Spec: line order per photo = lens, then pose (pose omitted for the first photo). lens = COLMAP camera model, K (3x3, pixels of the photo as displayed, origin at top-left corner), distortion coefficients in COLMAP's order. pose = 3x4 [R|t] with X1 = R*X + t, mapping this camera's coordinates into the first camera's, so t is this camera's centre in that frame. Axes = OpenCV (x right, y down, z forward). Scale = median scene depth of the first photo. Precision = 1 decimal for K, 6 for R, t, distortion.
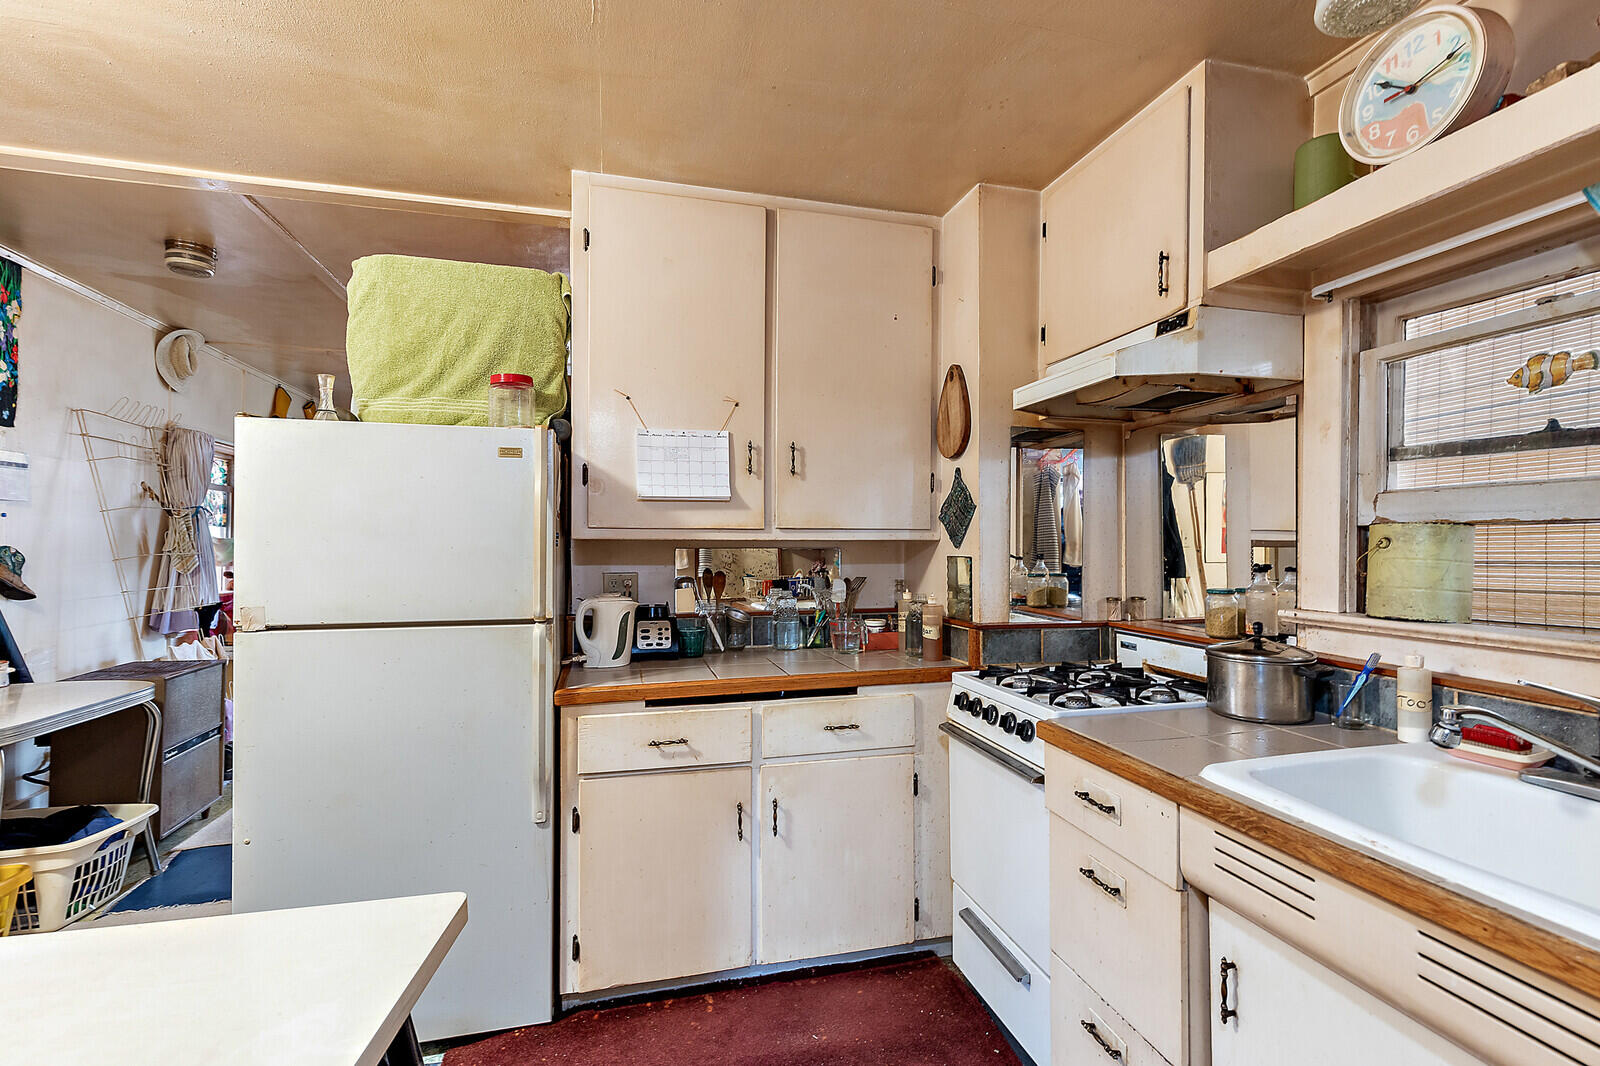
lens RADIAL K [[743.4, 0, 800.9], [0, 743.4, 542.4], [0, 0, 1]] dist [0.000461, -0.000199]
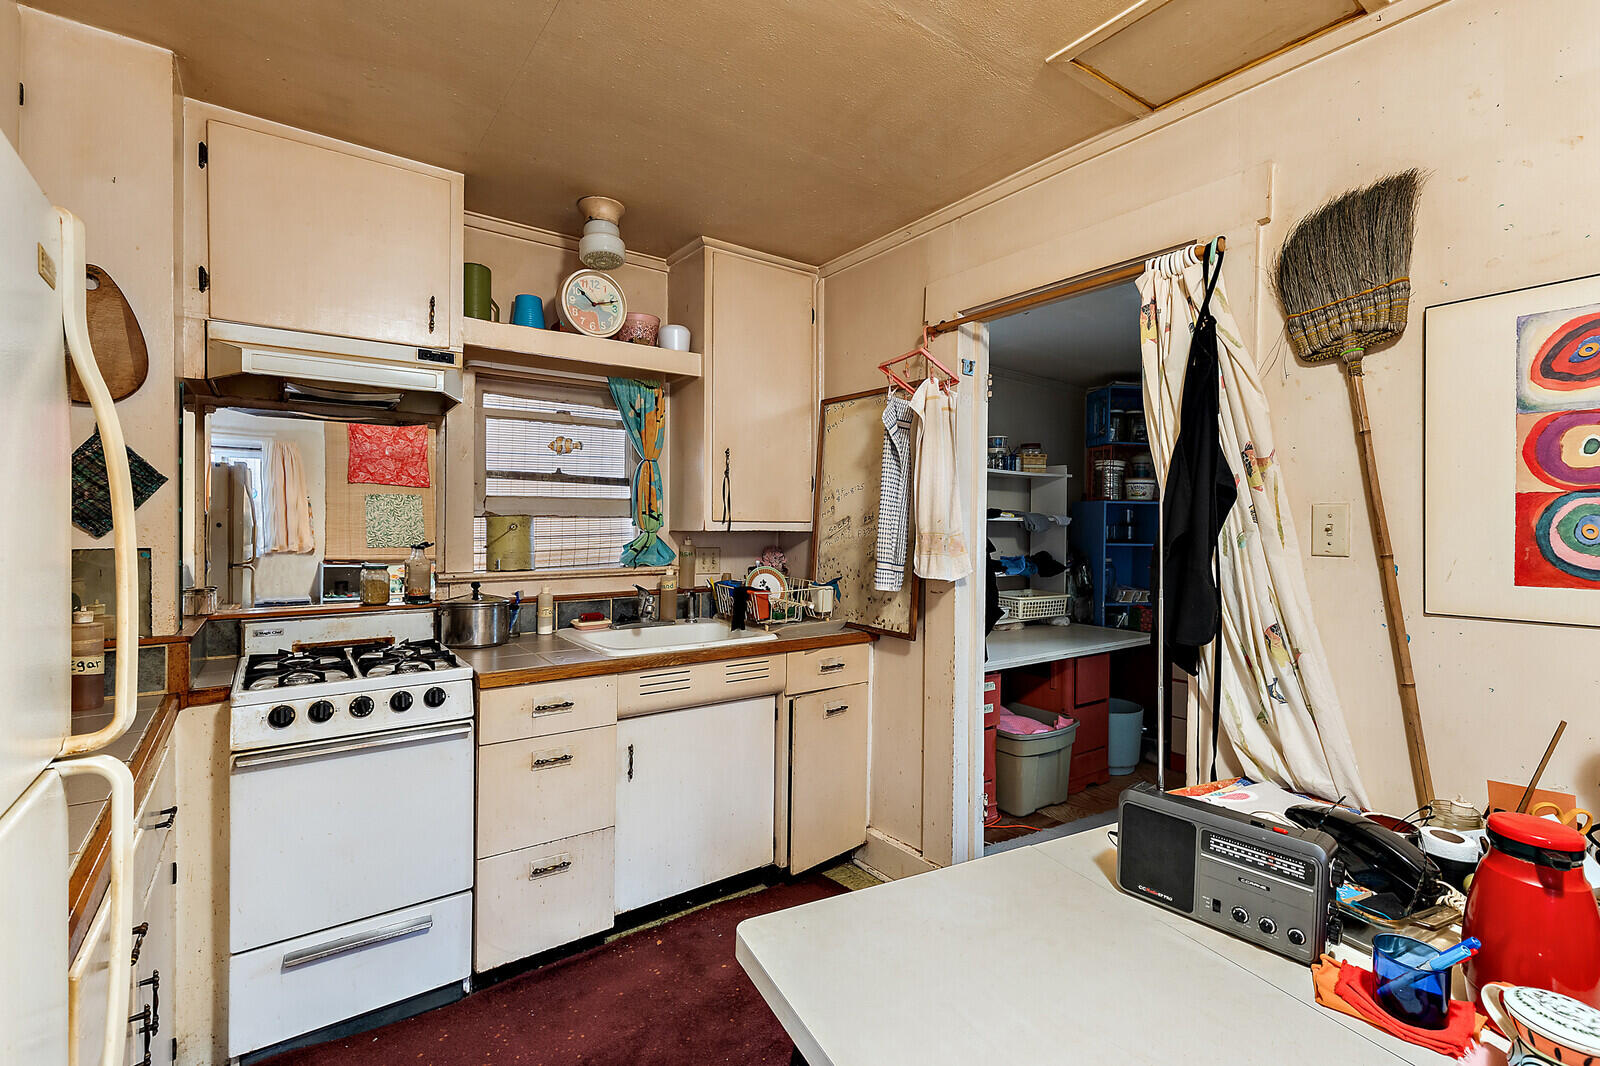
lens RADIAL K [[743.4, 0, 798.0], [0, 743.4, 530.3], [0, 0, 1]] dist [0.000461, -0.000199]
pose [[-0.383026, -0.001307, 0.923737, -1.141192], [0.003269, 0.999991, 0.002770, 0.005825], [-0.923732, 0.004081, -0.383018, 1.130378]]
